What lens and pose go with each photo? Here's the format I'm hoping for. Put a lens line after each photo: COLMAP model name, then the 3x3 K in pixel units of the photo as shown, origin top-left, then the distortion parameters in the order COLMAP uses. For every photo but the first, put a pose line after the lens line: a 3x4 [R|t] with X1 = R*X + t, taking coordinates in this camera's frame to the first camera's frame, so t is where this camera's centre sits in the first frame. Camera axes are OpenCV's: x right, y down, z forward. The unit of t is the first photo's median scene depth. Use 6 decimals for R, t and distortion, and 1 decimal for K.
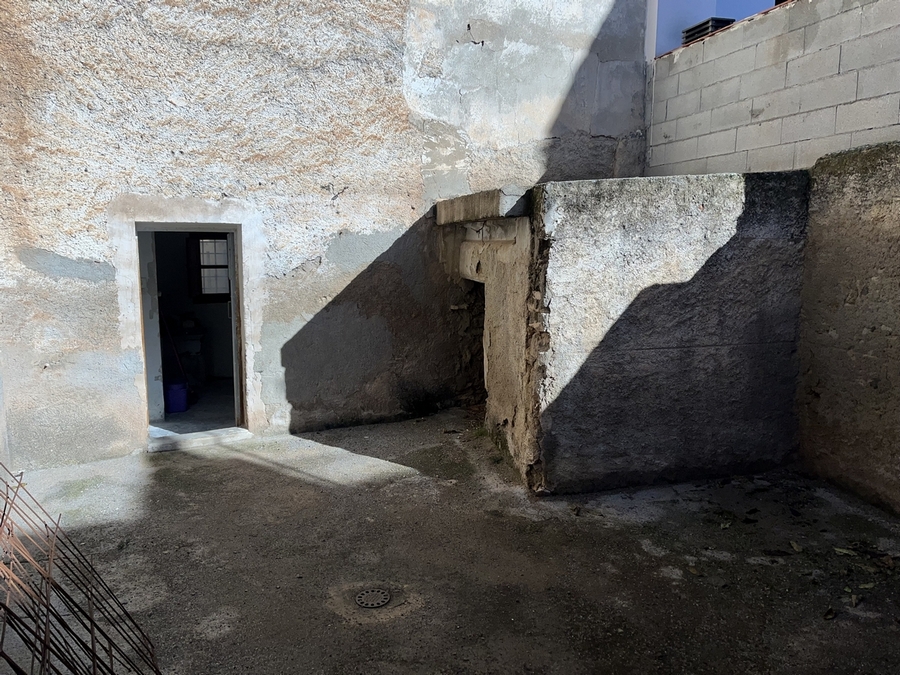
lens RADIAL K [[674.8, 0, 453.2], [0, 674.8, 335.3], [0, 0, 1]] dist [0.063885, -0.082478]
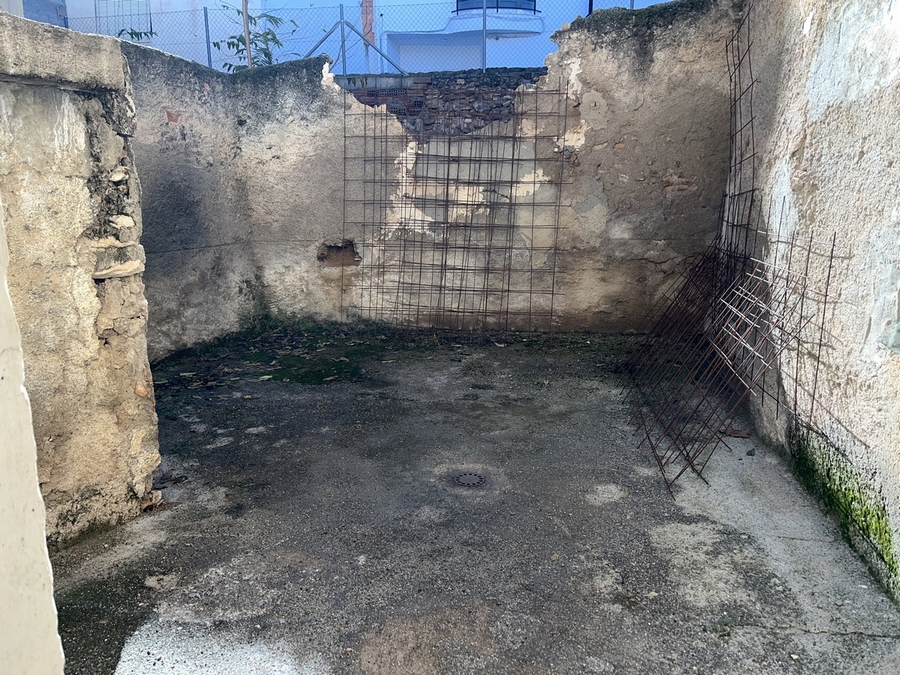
lens RADIAL K [[674.8, 0, 451.3], [0, 674.8, 341.1], [0, 0, 1]] dist [0.063885, -0.082478]
pose [[-0.788045, -0.129048, 0.601940, -0.632214], [0.089494, 0.943381, 0.319411, -0.153431], [-0.609078, 0.305580, -0.731878, 1.527394]]
